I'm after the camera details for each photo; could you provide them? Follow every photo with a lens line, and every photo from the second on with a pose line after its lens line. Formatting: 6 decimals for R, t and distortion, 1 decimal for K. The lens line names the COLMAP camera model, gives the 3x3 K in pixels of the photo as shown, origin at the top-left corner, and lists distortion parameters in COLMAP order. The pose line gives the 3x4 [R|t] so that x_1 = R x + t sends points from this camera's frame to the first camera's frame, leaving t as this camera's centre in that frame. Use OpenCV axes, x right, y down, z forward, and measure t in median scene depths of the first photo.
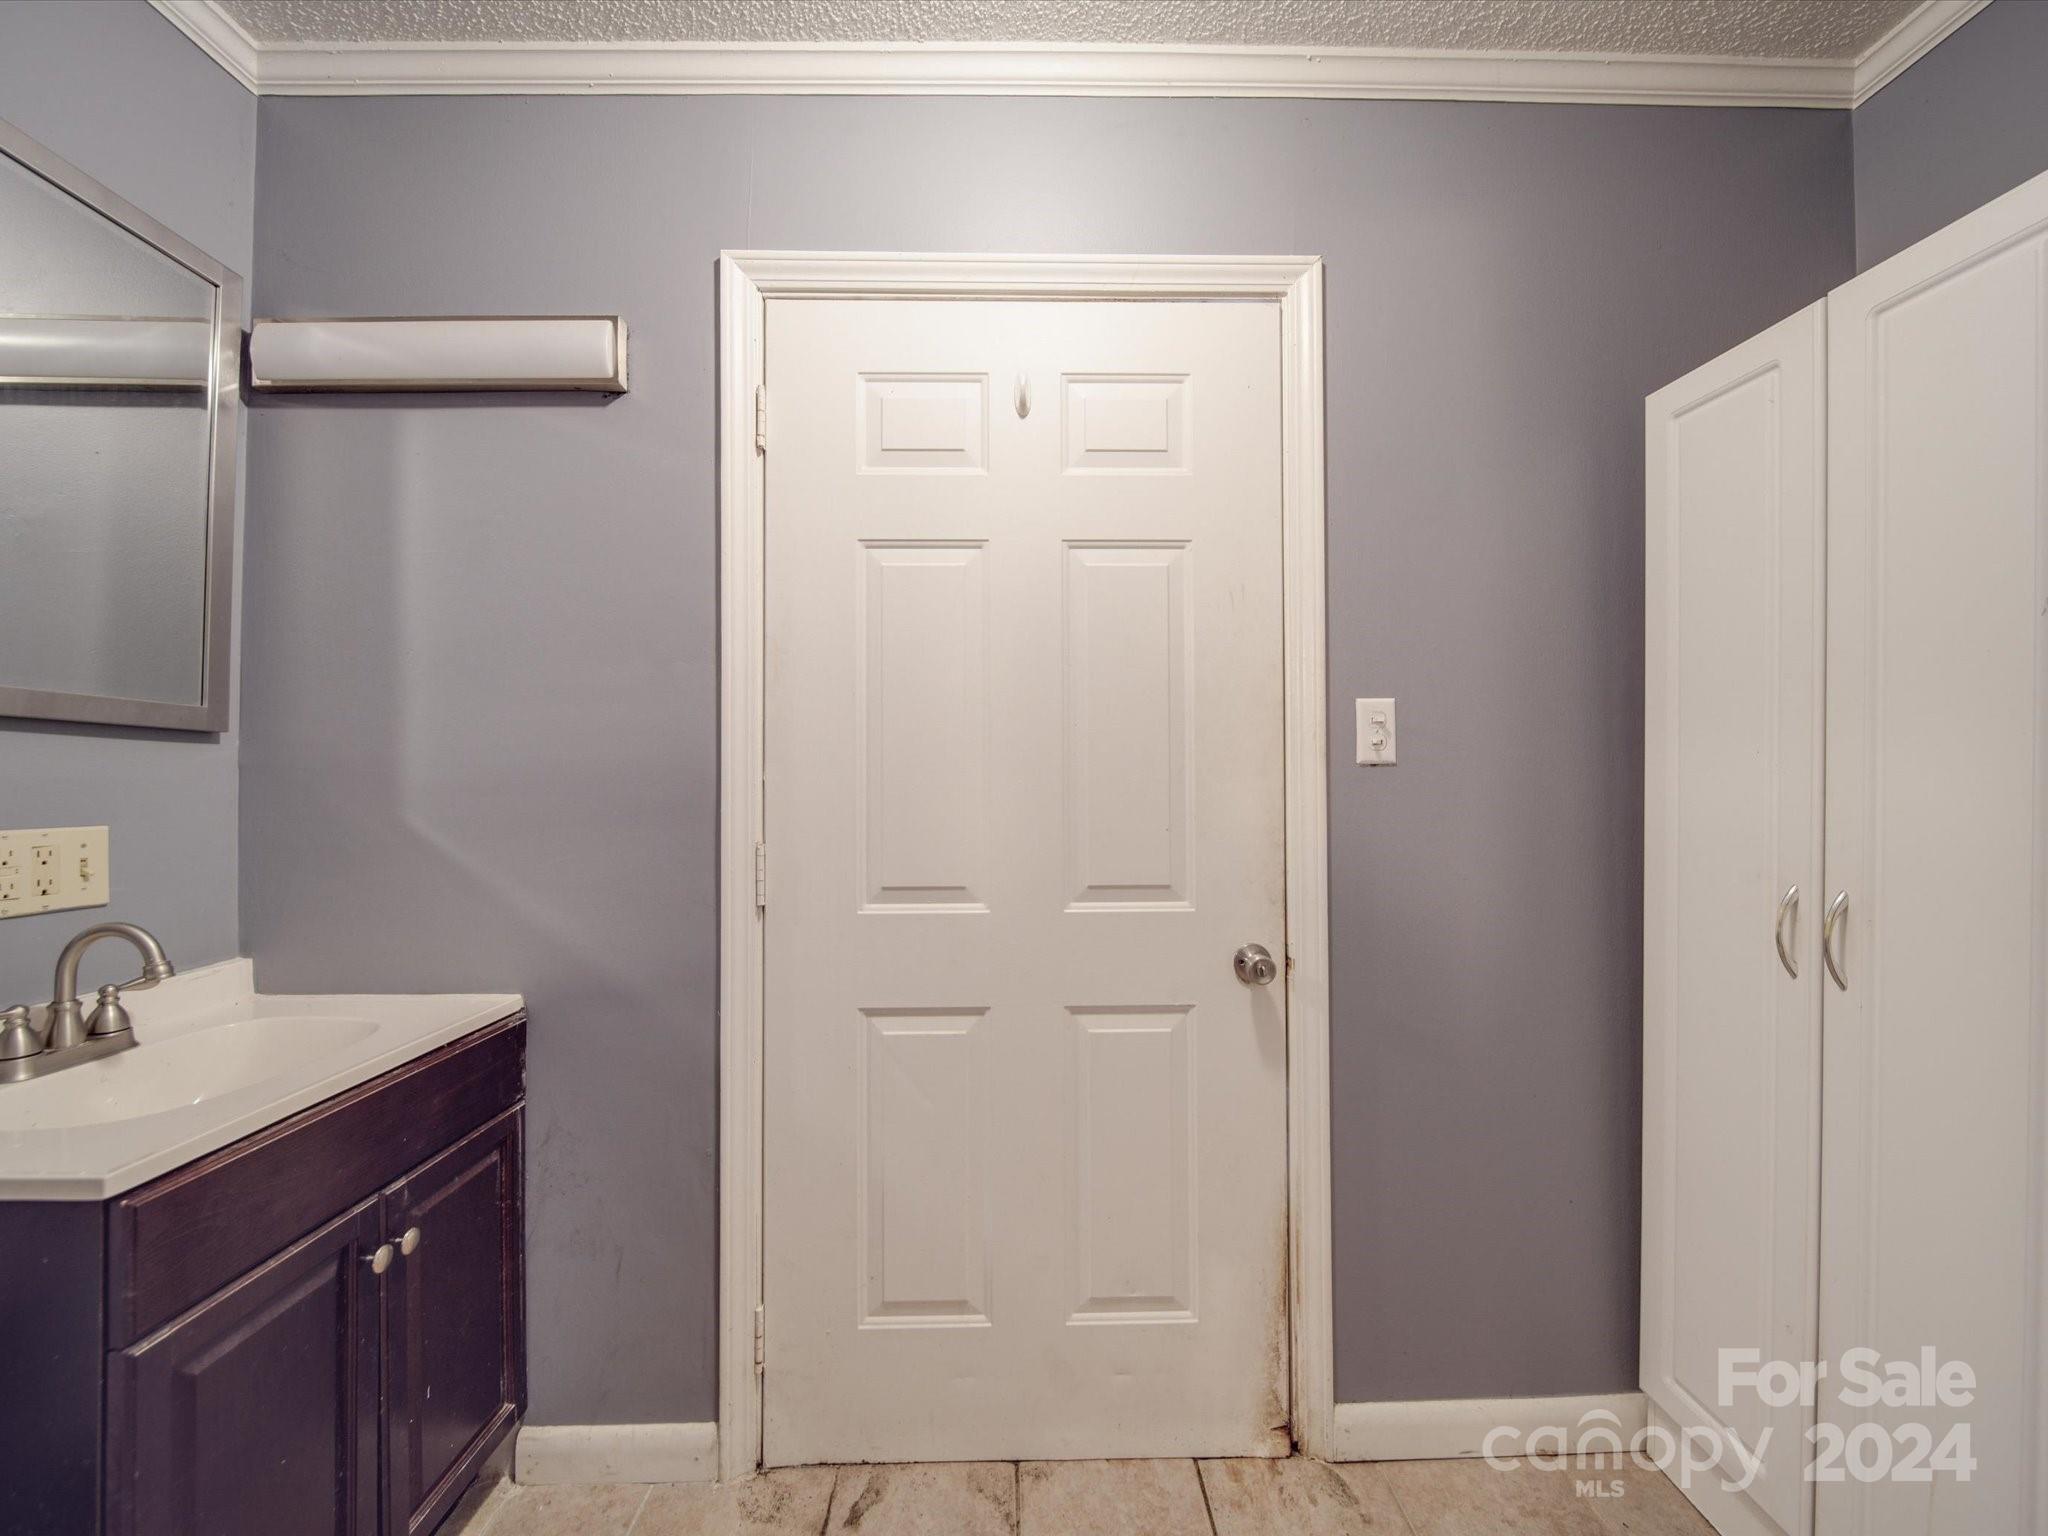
lens RADIAL K [[815.3, 0, 1035.5], [0, 815.3, 767.5], [0, 0, 1]] dist [-0.000280, -0.000985]
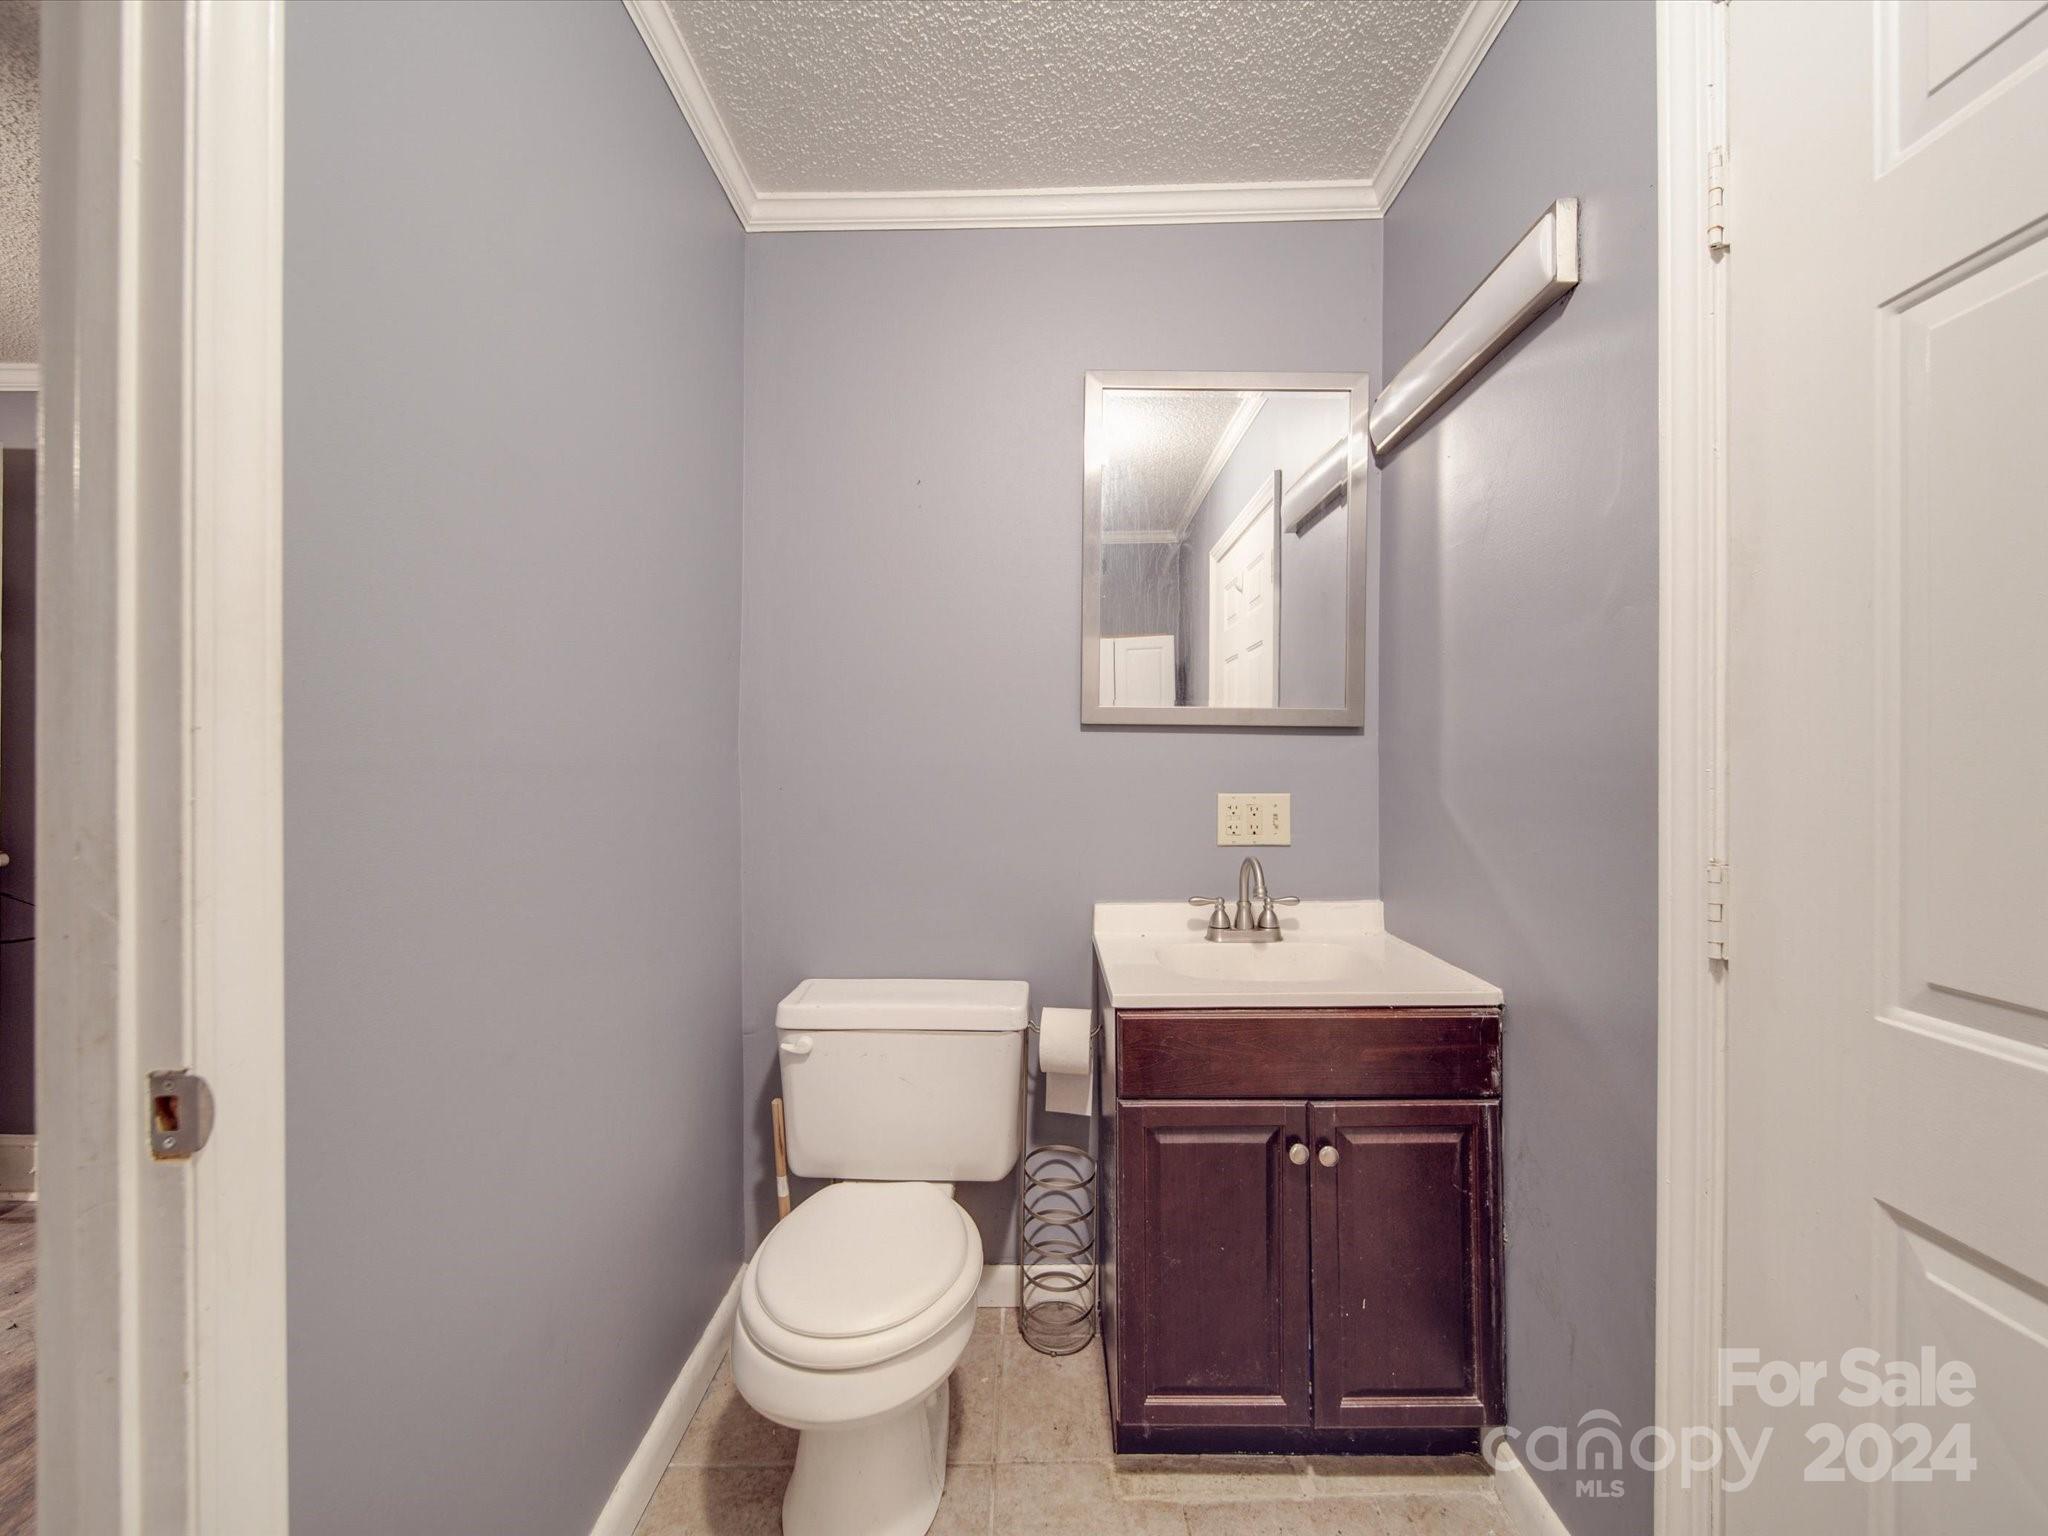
lens RADIAL K [[815.3, 0, 1035.5], [0, 815.3, 767.5], [0, 0, 1]] dist [-0.000280, -0.000985]
pose [[-0.021502, 0.009024, -0.999728, 0.338367], [0.020275, 0.999758, 0.008588, 0.000818], [0.999563, -0.020085, -0.021680, 0.500299]]
